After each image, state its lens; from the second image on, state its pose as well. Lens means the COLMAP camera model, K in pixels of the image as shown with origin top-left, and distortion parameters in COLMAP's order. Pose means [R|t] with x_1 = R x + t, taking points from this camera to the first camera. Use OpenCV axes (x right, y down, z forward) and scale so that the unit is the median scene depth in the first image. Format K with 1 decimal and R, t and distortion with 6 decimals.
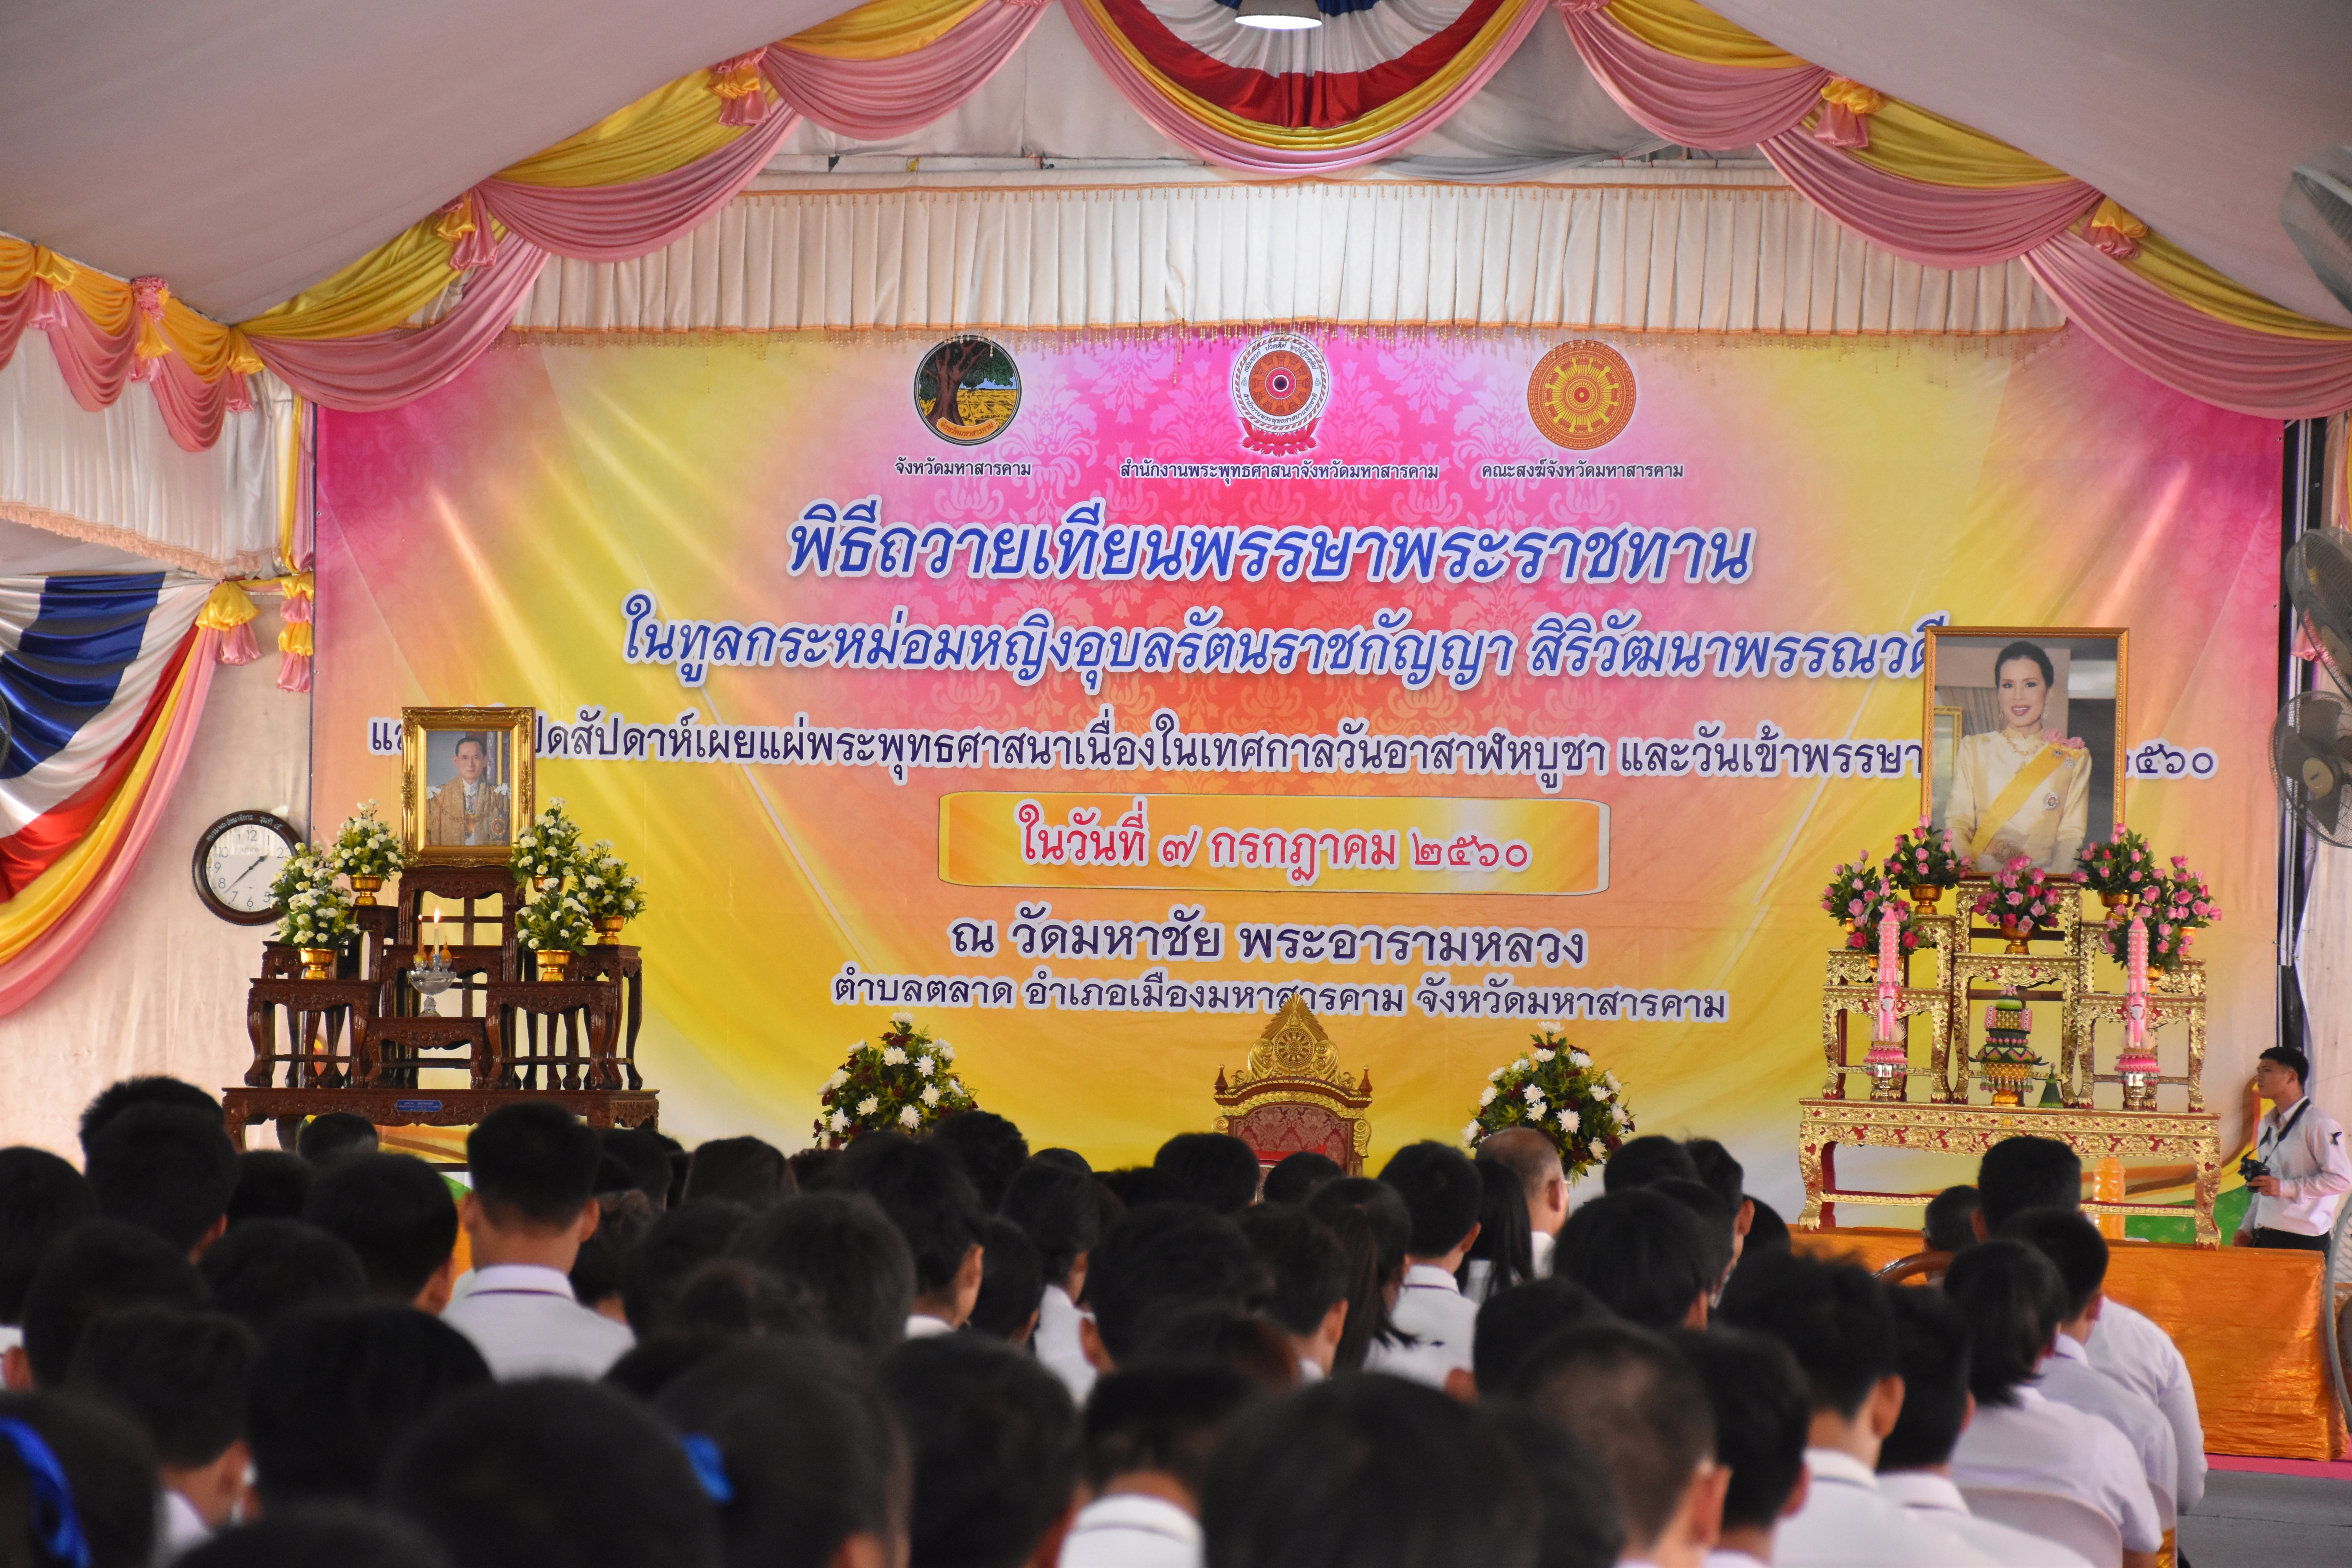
lens RADIAL K [[8425.9, 0, 1207.5], [0, 8425.9, 795.8], [0, 0, 1]] dist [1.433851, 0.000000]
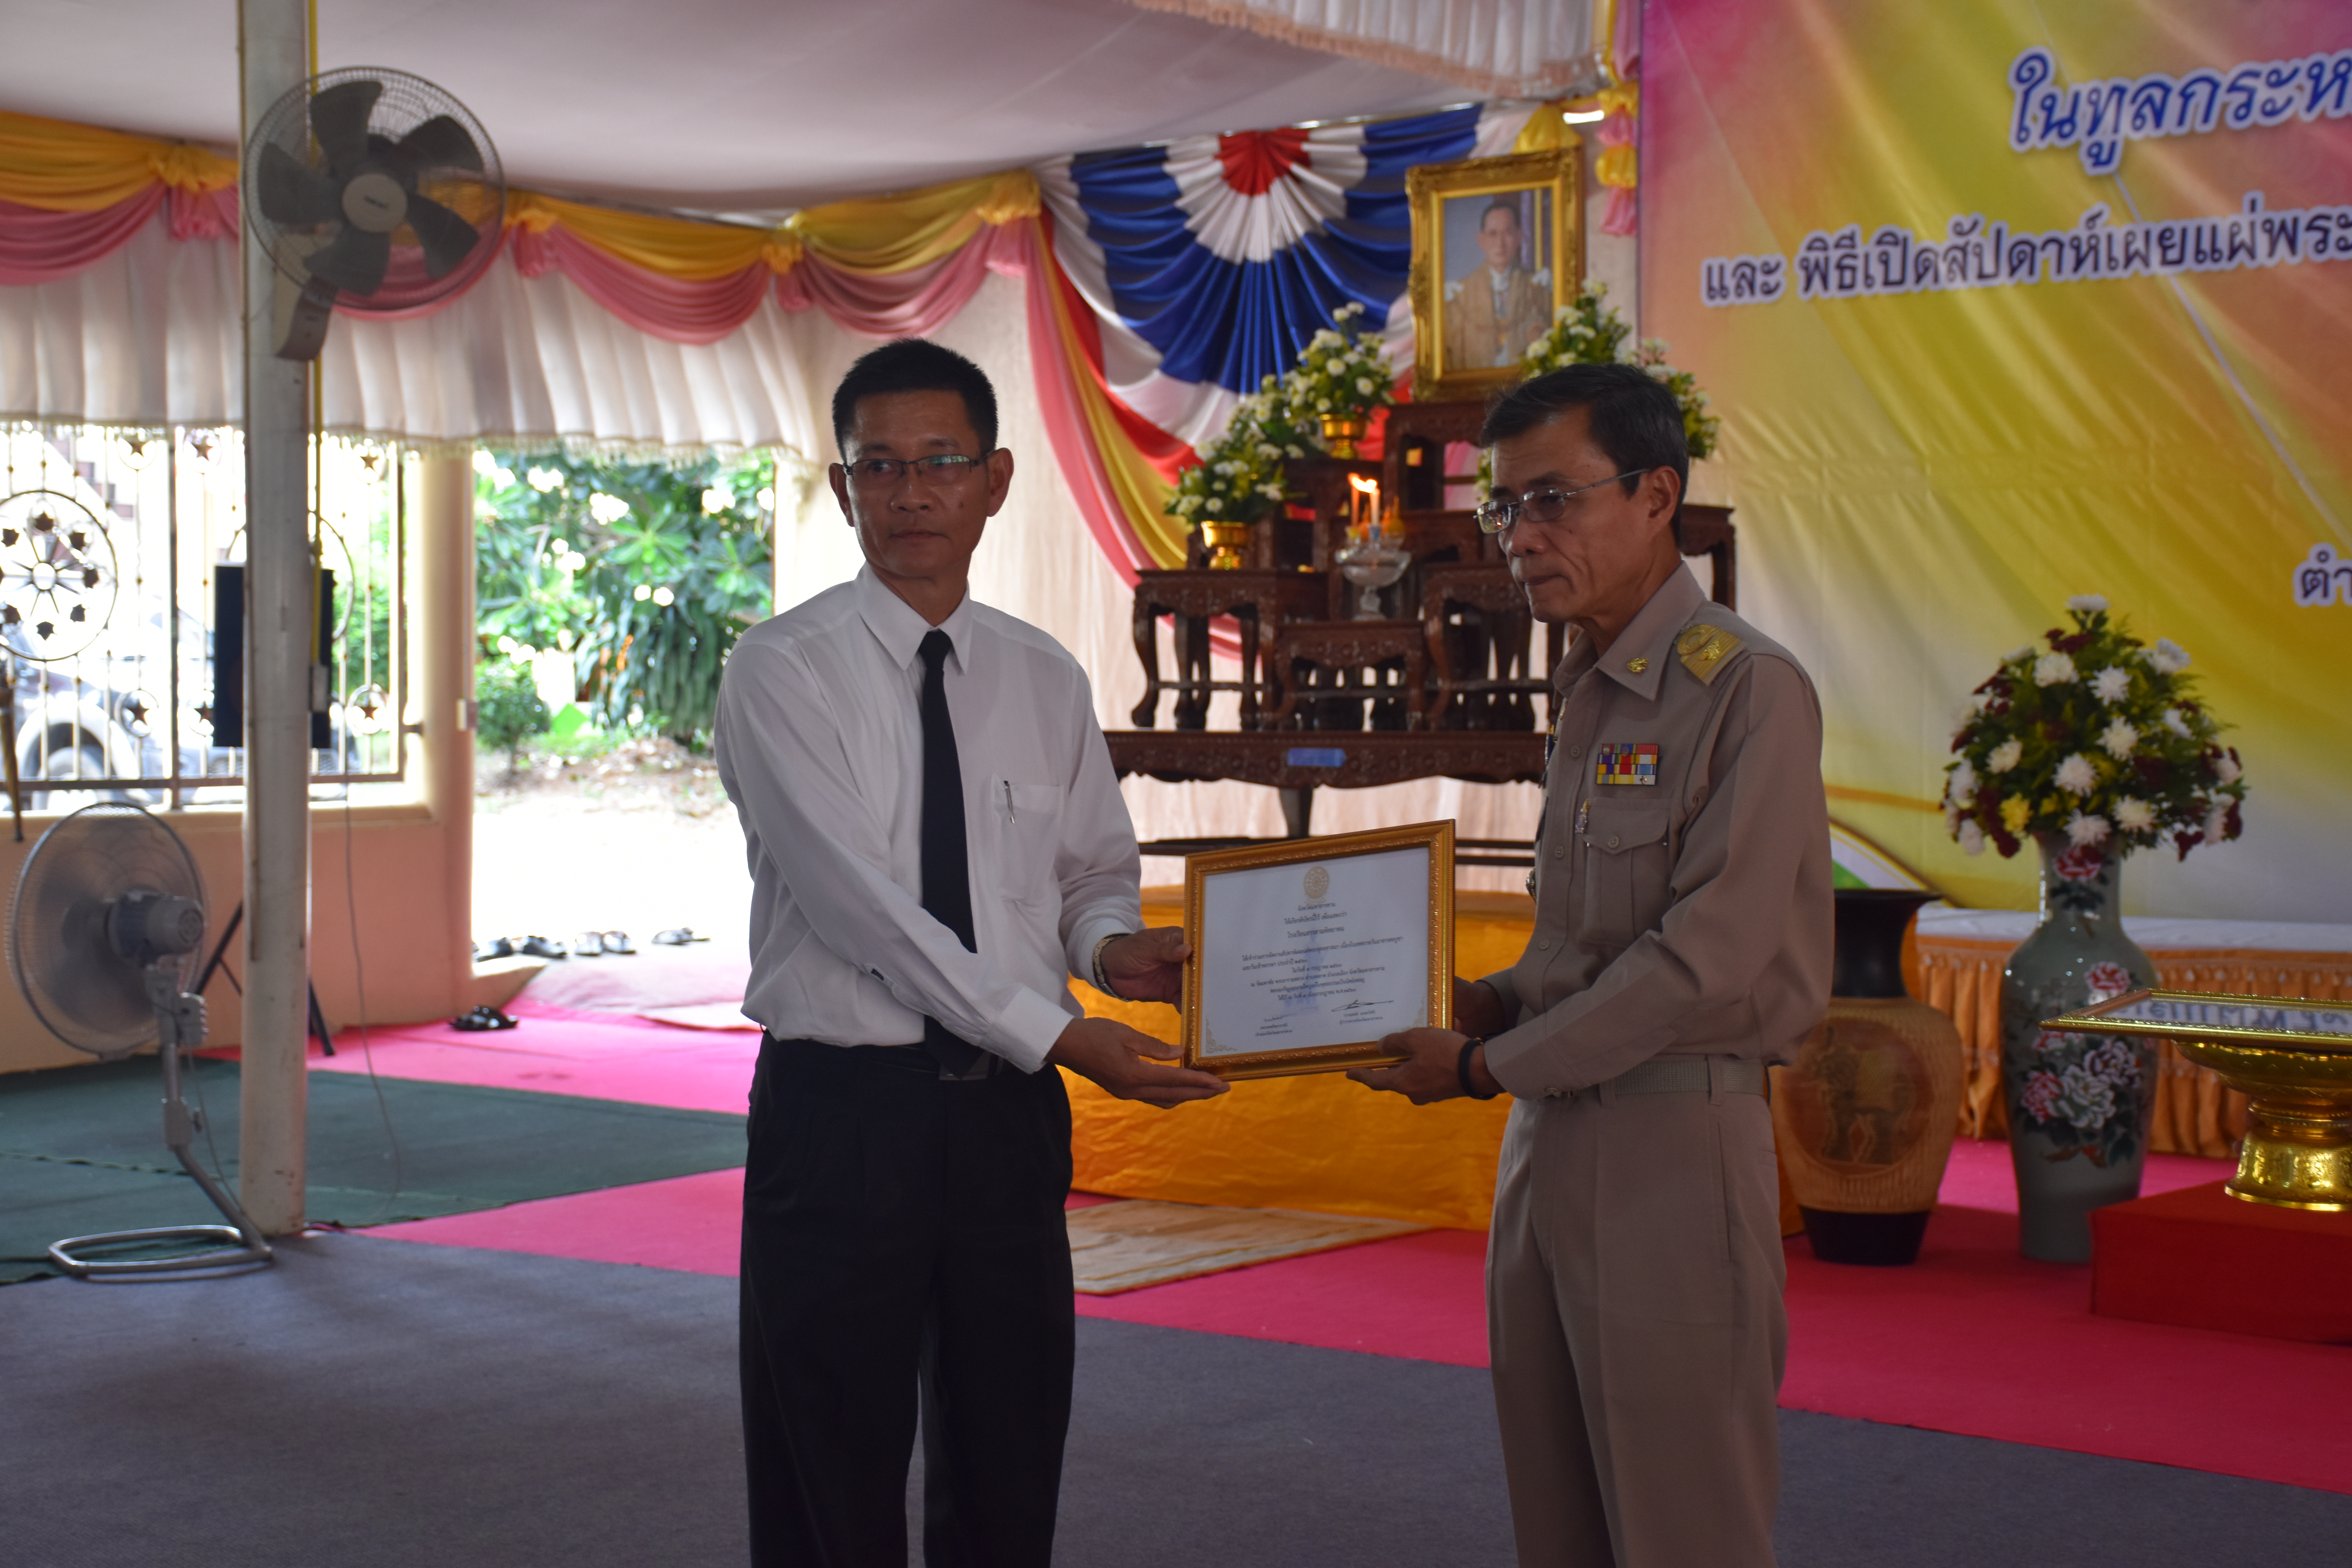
lens RADIAL K [[3833.0, 0, 1145.8], [0, 3833.0, 788.1], [0, 0, 1]] dist [0.317737, 0.000000]
pose [[0.862536, -0.002911, -0.505987, 0.039463], [0.027824, 0.998743, 0.041686, 0.023670], [0.505229, -0.050035, 0.861533, 0.671570]]
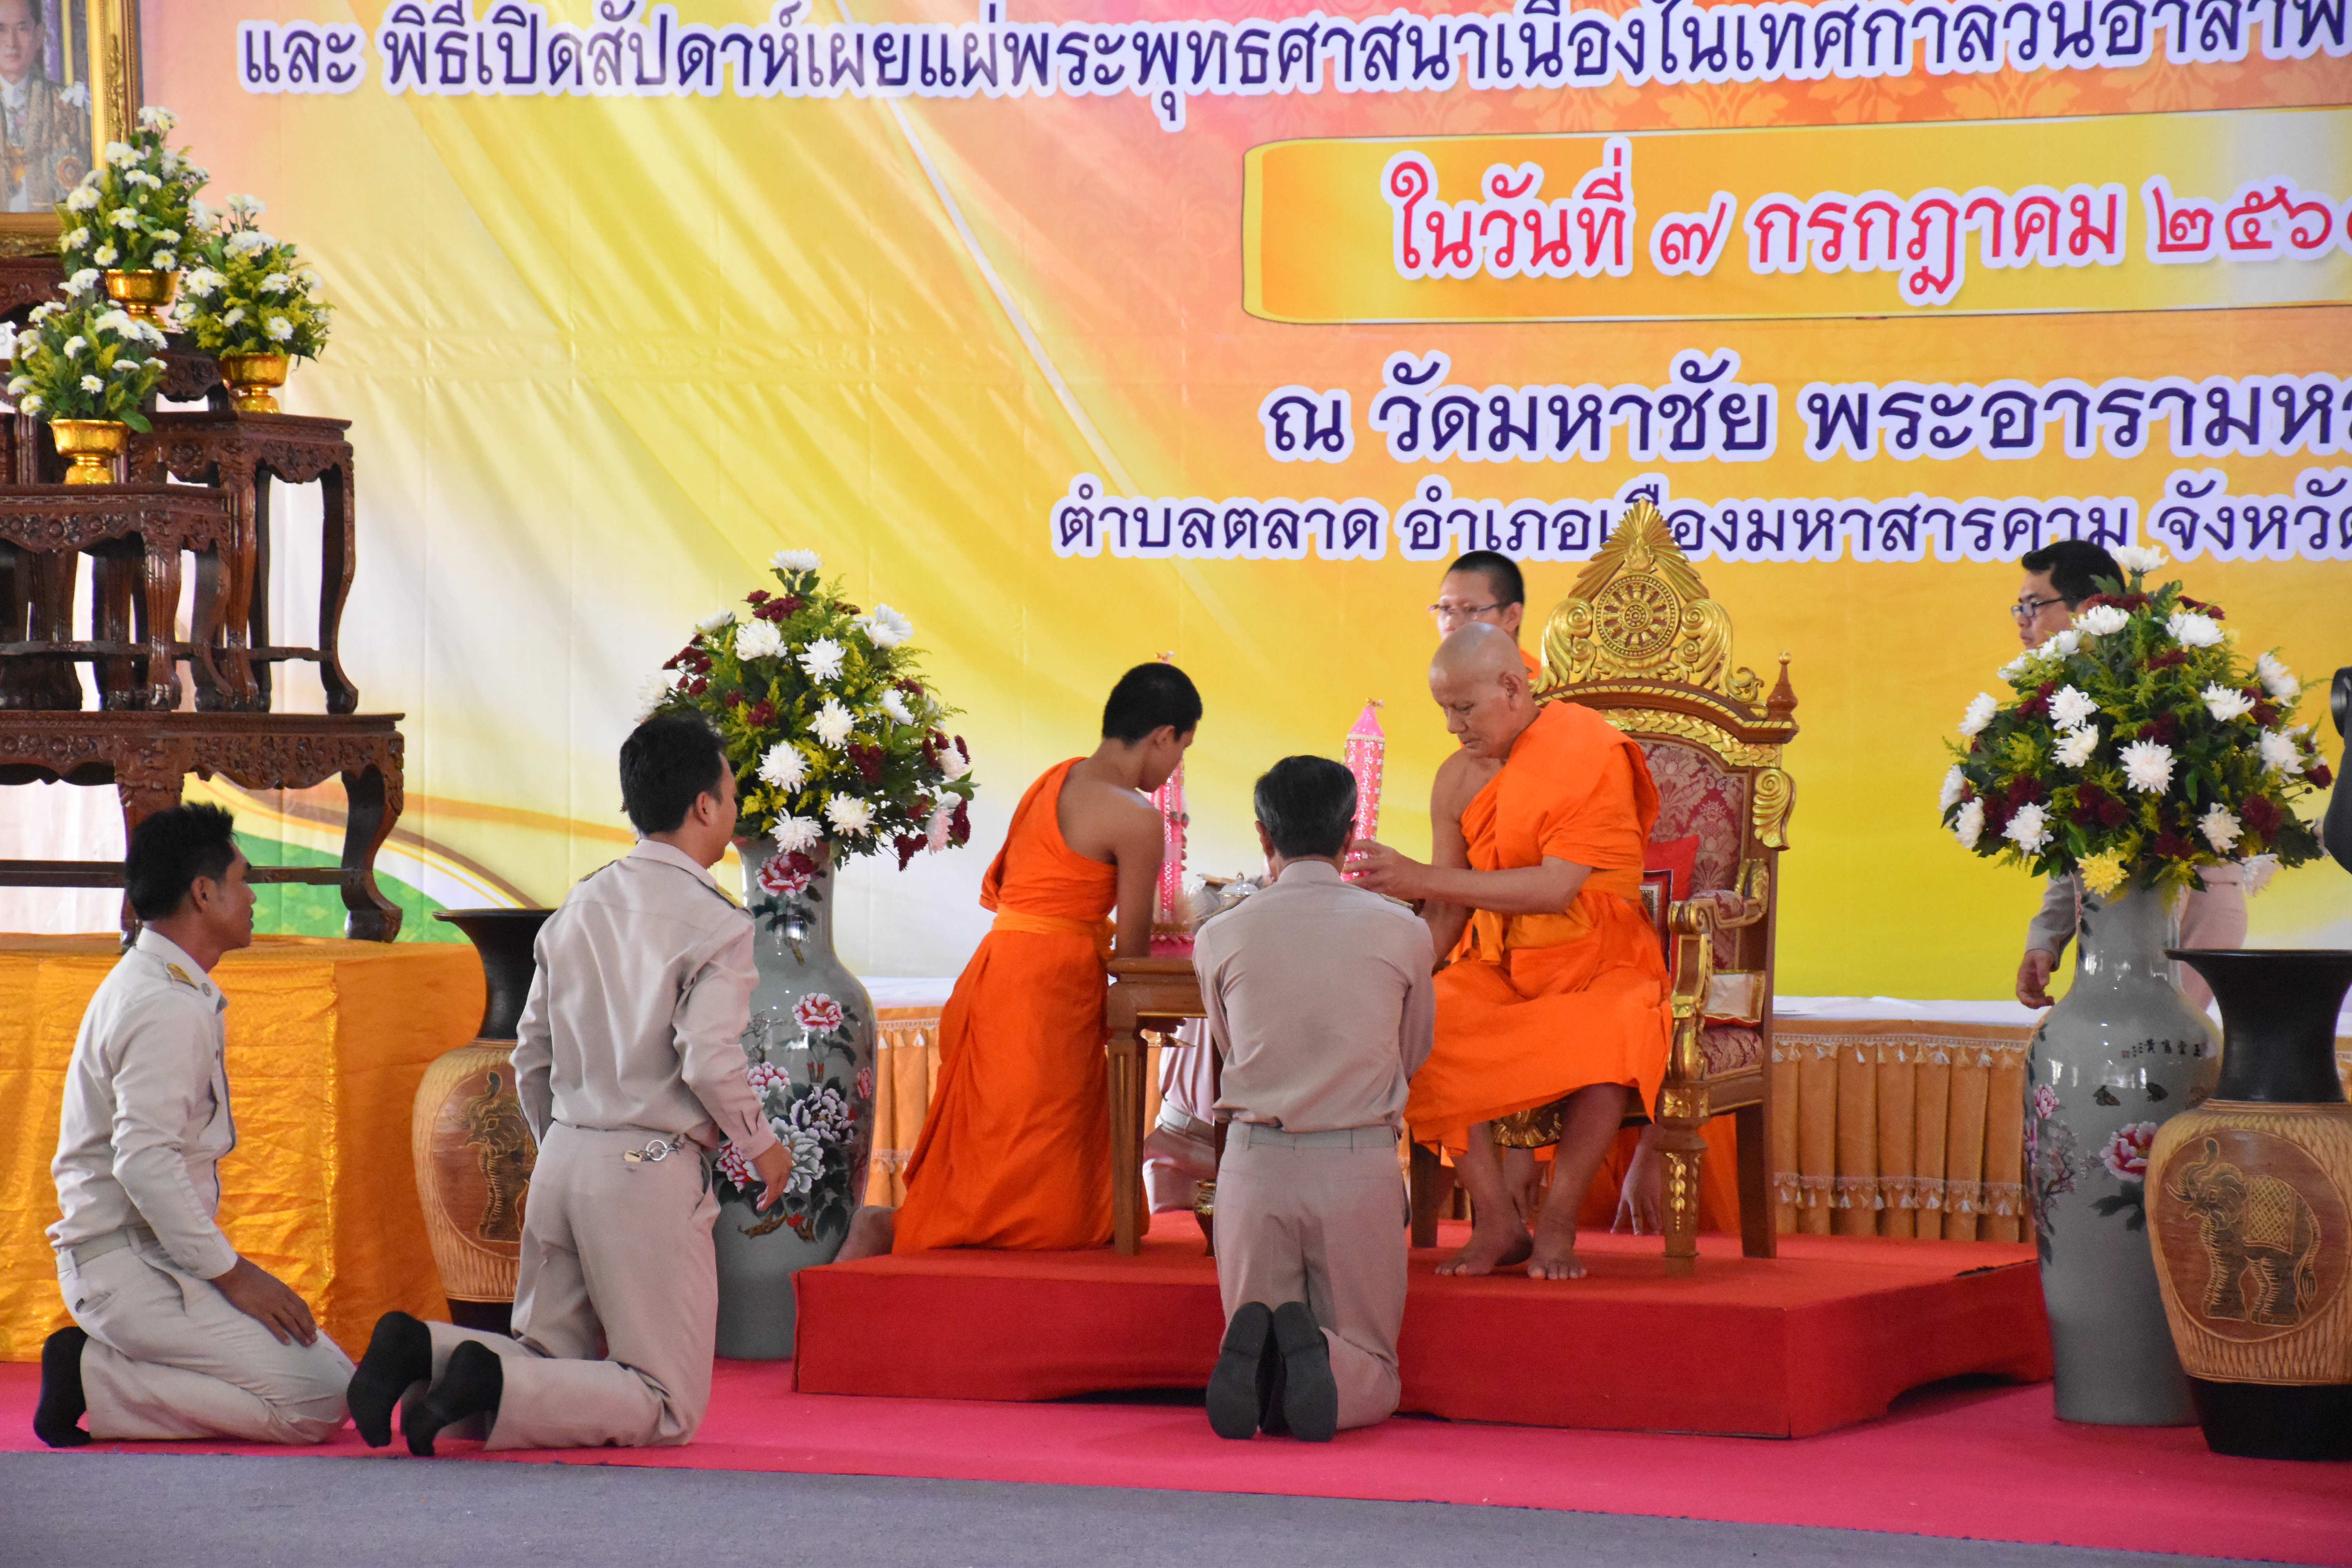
lens RADIAL K [[8425.9, 0, 1160.8], [0, 8425.9, 781.5], [0, 0, 1]] dist [1.433851, 0.000000]
pose [[0.969294, -0.005478, -0.245844, 0.091907], [0.015062, 0.999197, 0.037119, 0.019446], [0.245443, -0.039682, 0.968598, 0.494744]]
